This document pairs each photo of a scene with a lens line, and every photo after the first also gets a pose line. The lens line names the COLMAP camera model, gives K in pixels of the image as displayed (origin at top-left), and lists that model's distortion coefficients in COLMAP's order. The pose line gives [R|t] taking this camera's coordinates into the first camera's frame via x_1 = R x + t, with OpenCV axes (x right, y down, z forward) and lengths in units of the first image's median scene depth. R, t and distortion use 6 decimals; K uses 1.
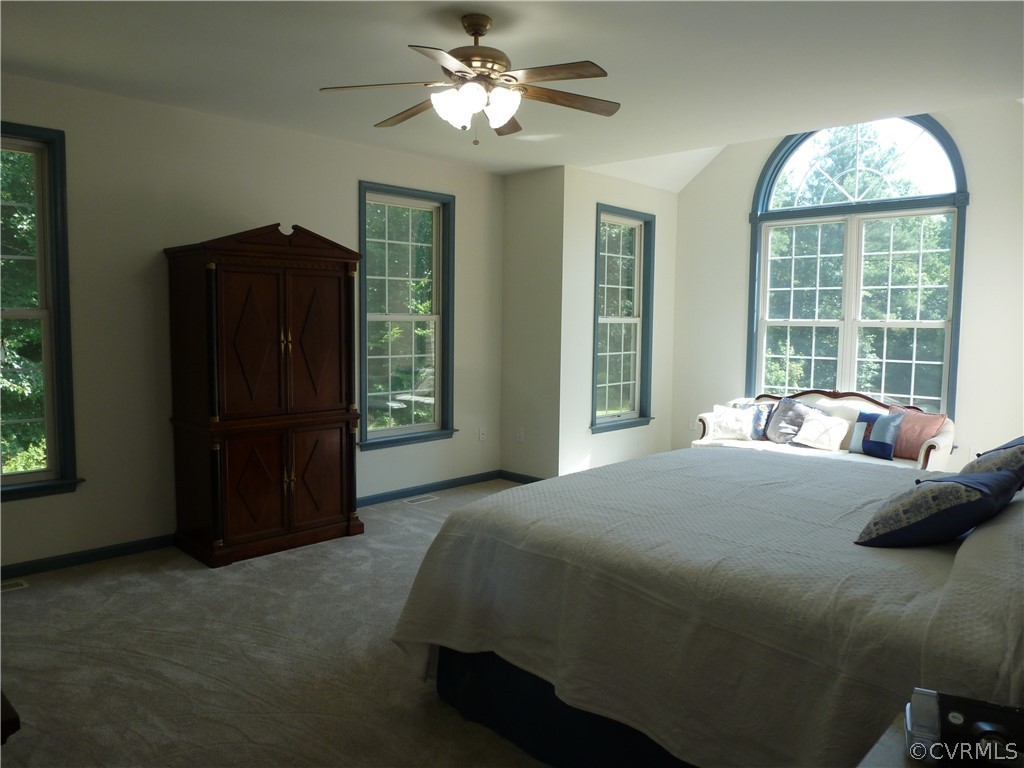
lens RADIAL K [[737.0, 0, 512.0], [0, 737.0, 384.0], [0, 0, 1]] dist [-0.062978, 0.022405]
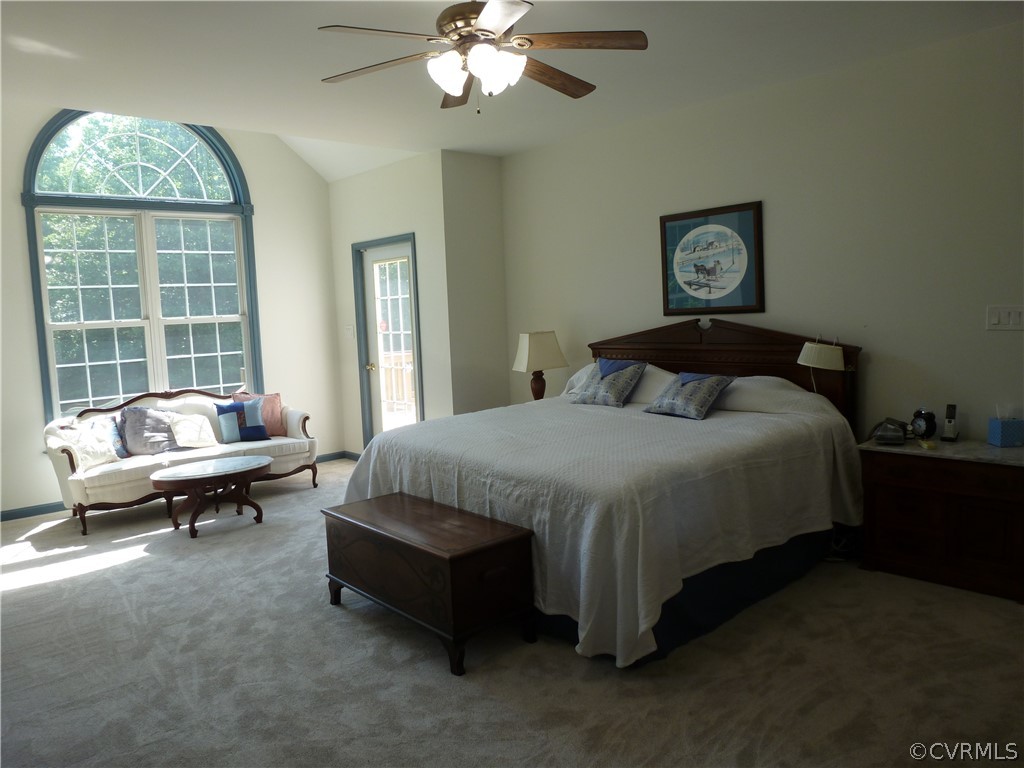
lens RADIAL K [[737.0, 0, 512.0], [0, 737.0, 384.0], [0, 0, 1]] dist [-0.062978, 0.022405]
pose [[0.075304, -0.114680, 0.990544, -0.481719], [0.126957, 0.986383, 0.104546, -0.042931], [-0.989046, 0.117883, 0.088838, 0.453294]]
